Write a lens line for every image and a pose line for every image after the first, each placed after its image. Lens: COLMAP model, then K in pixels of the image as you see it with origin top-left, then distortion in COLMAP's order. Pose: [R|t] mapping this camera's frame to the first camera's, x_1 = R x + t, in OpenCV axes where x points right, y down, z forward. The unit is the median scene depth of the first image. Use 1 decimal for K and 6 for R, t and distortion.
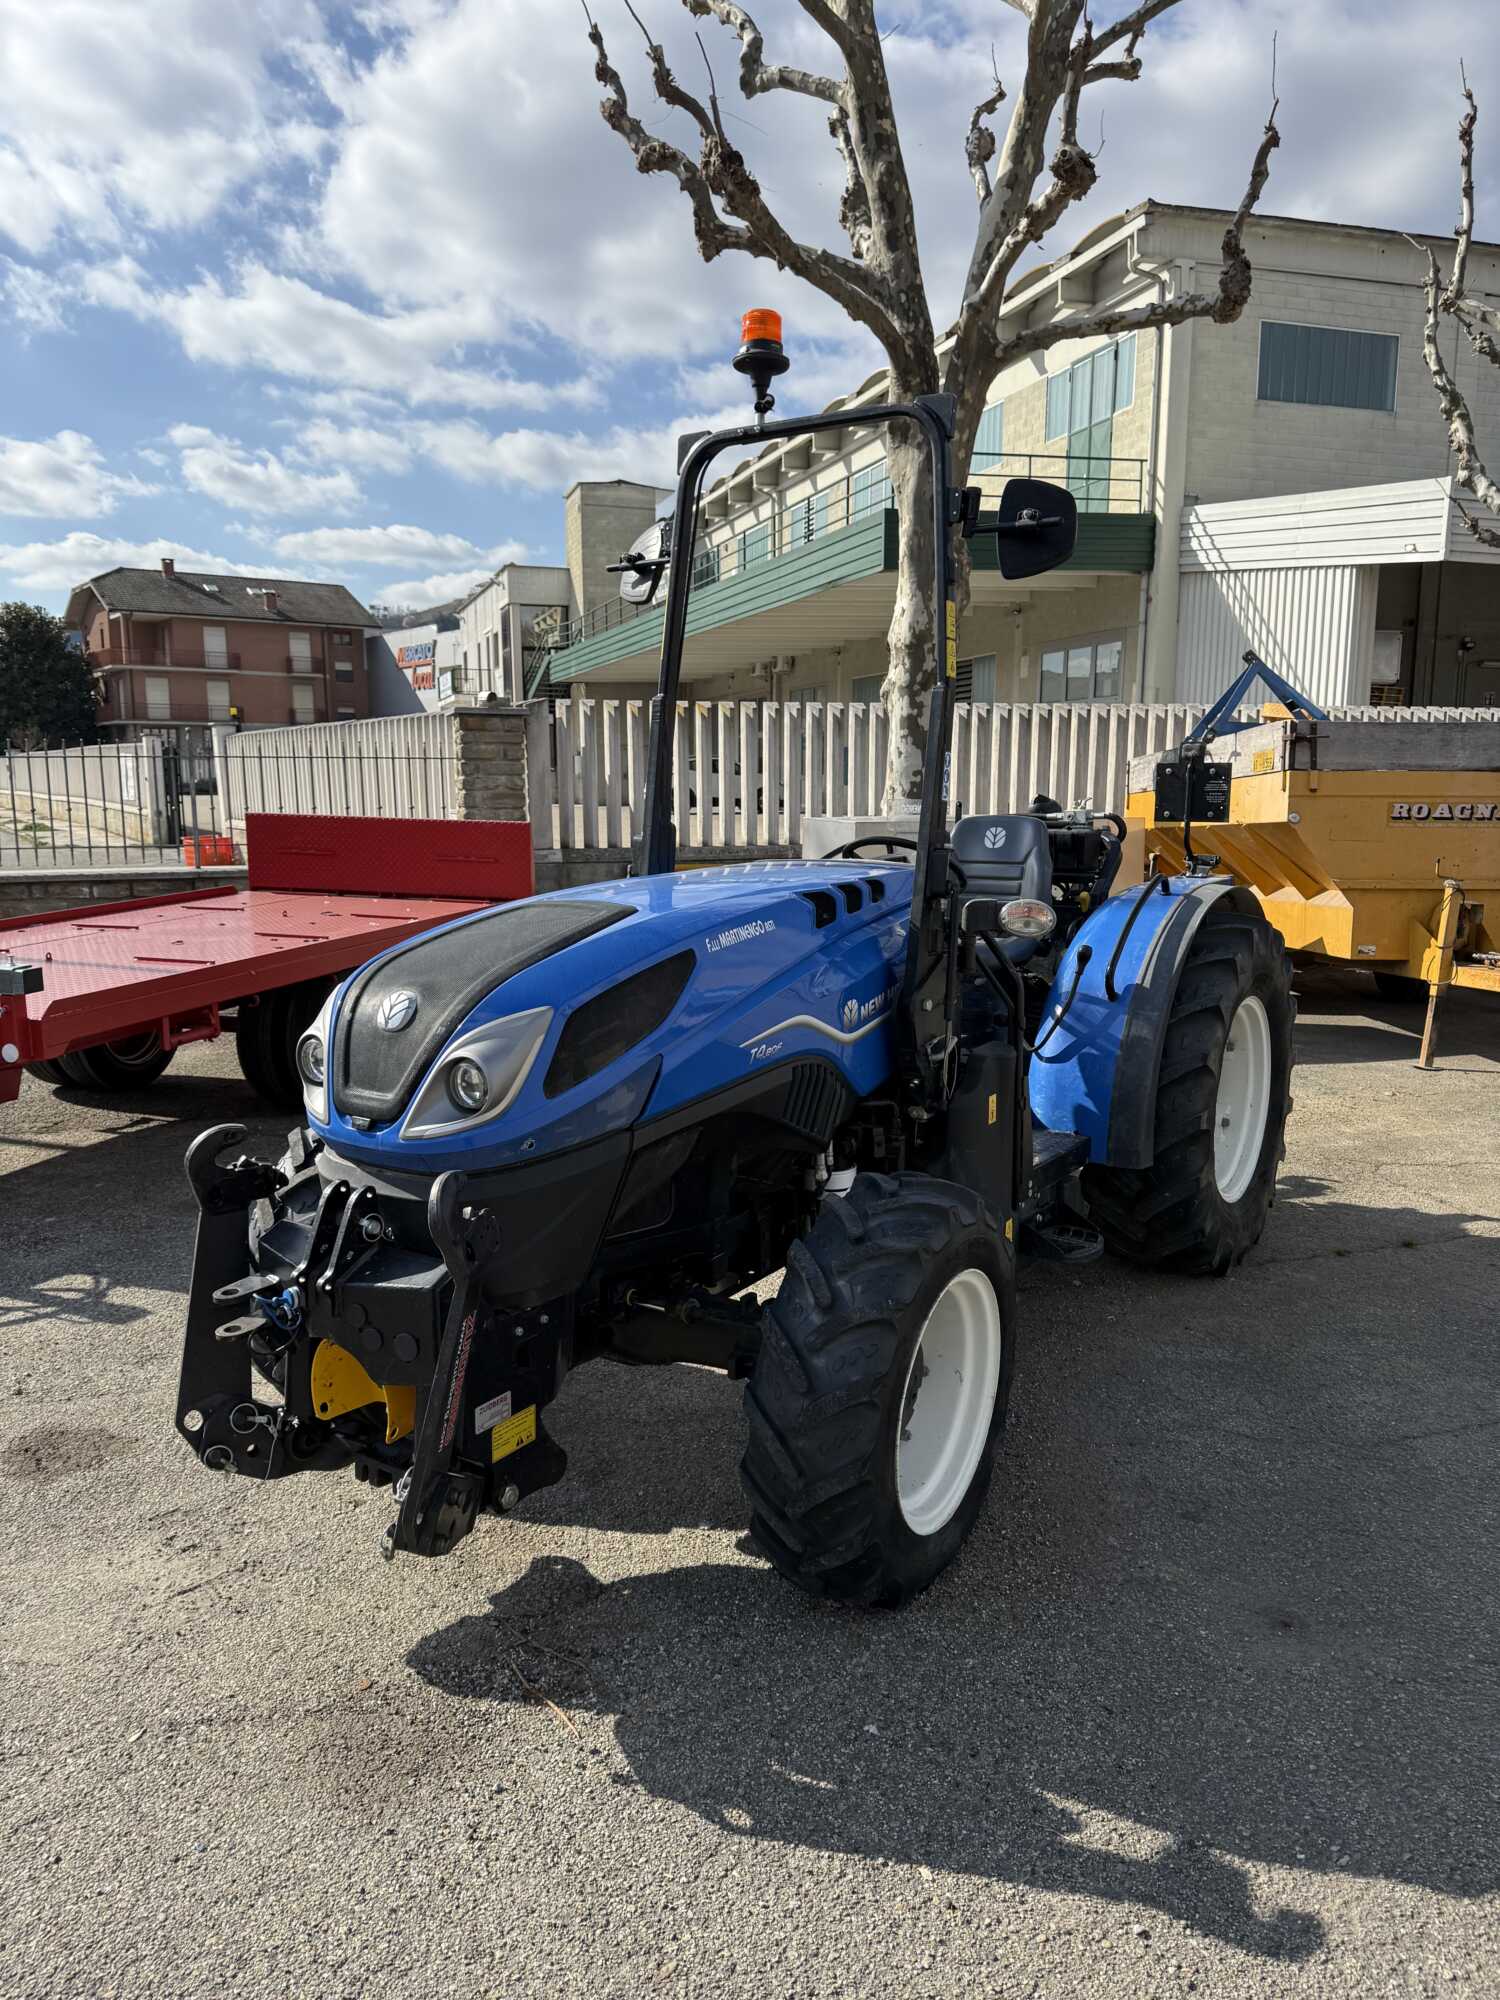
lens RADIAL K [[1458.4, 0, 750.0], [0, 1458.4, 1000.0], [0, 0, 1]] dist [0.005040, -0.033972]
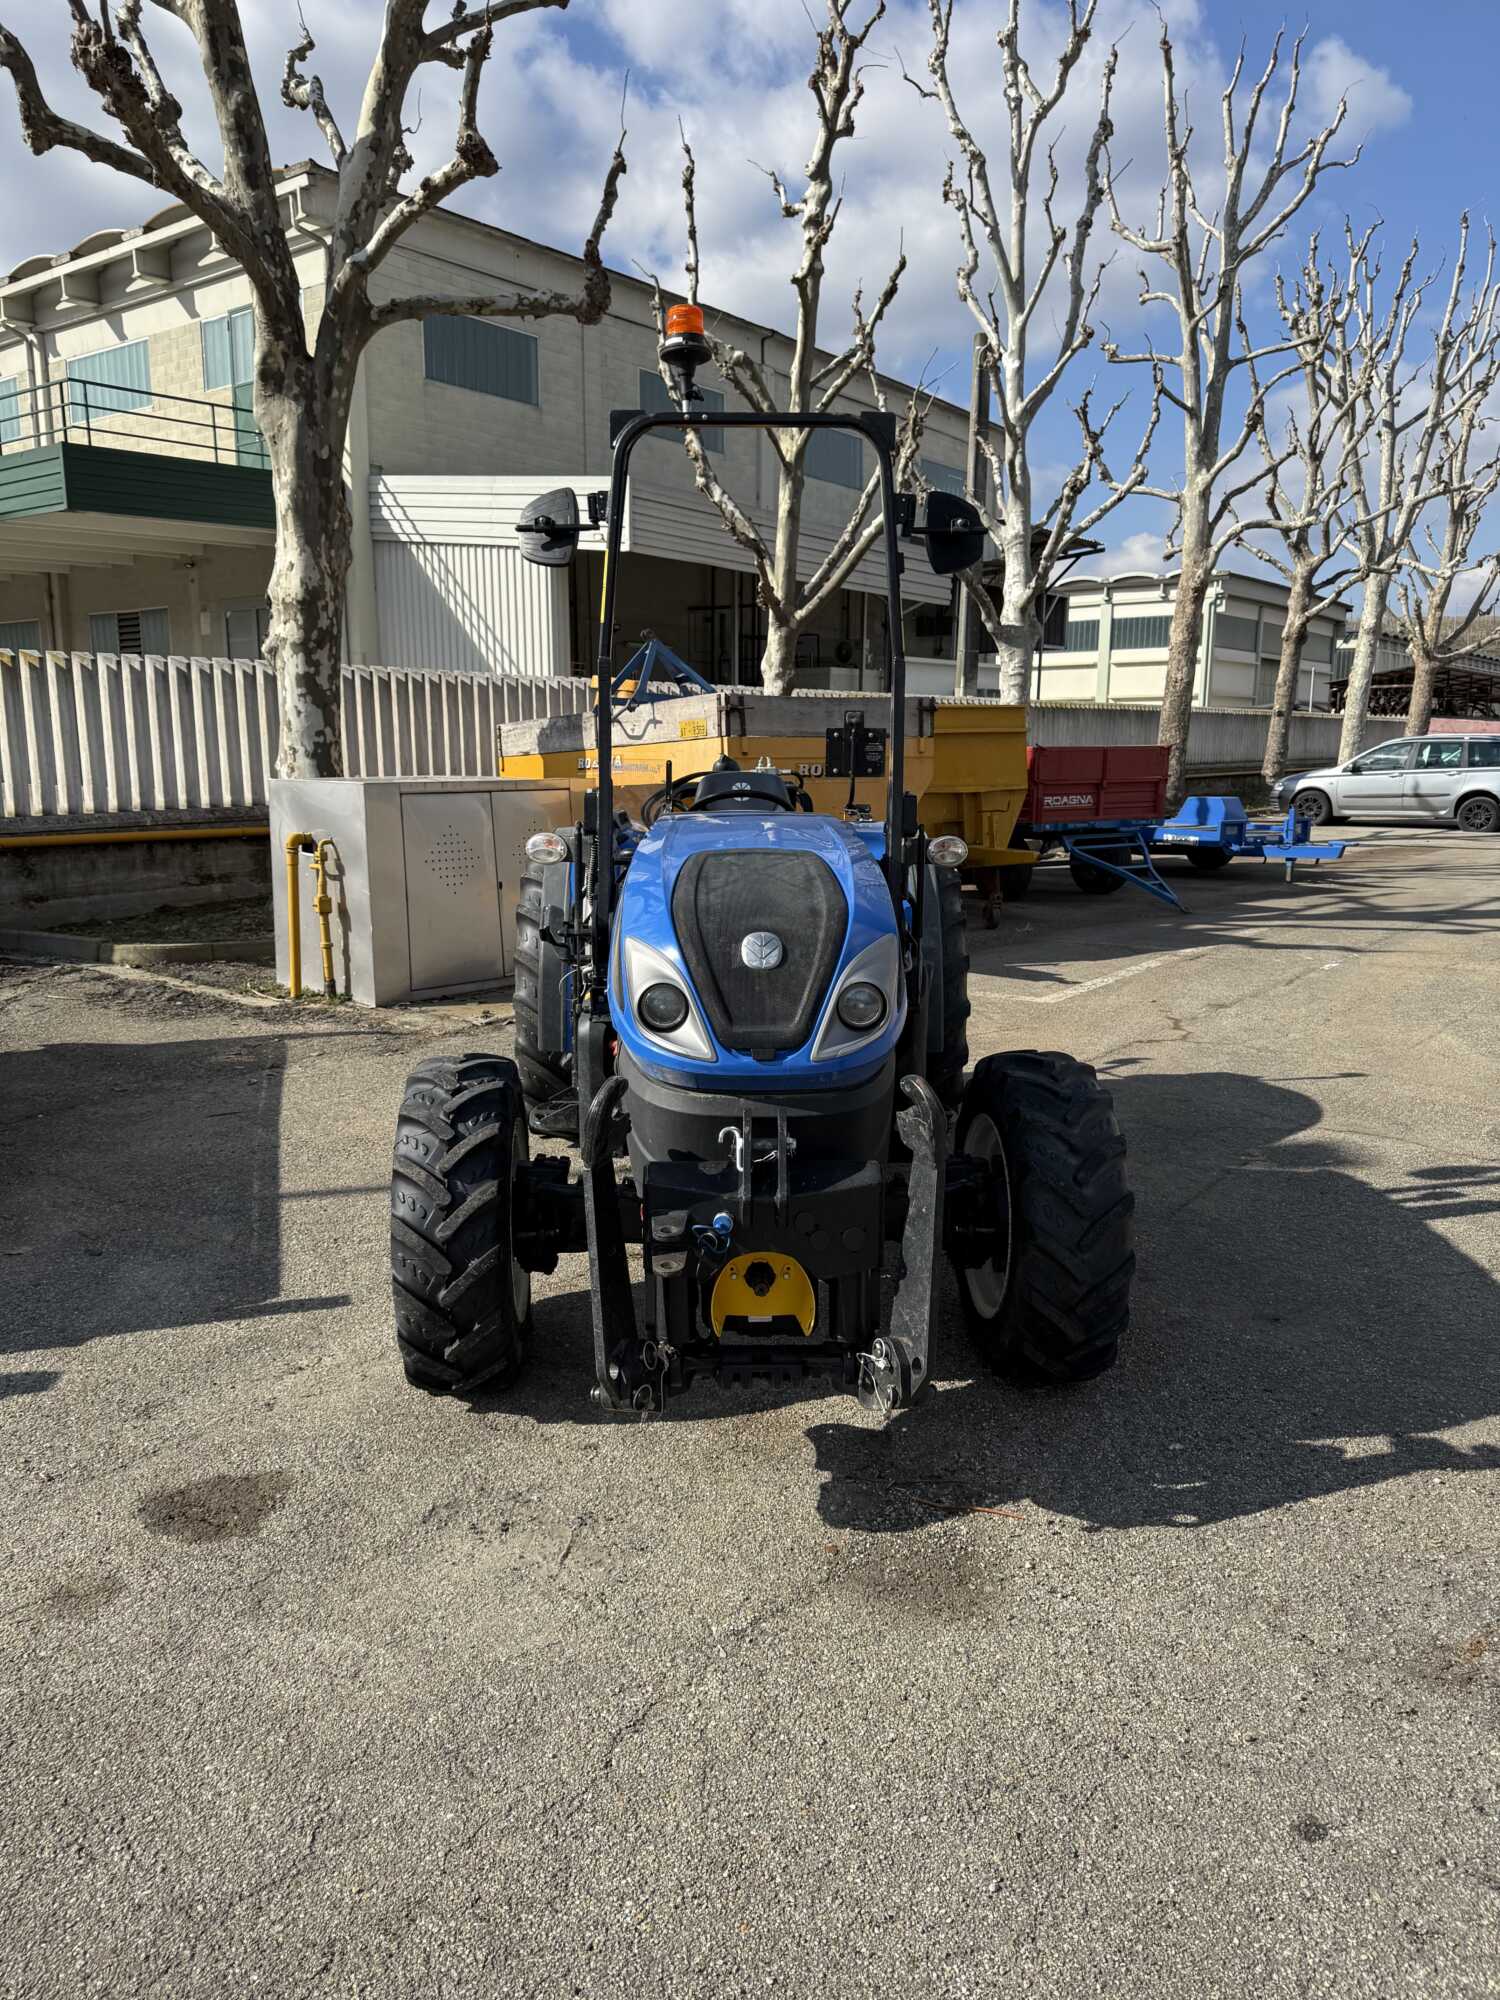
lens RADIAL K [[1458.4, 0, 750.0], [0, 1458.4, 1000.0], [0, 0, 1]] dist [0.005040, -0.033972]
pose [[0.802892, -0.098318, 0.587961, -0.251058], [0.084501, 0.995117, 0.051011, -0.002159], [-0.590105, 0.008727, 0.807280, 0.037516]]
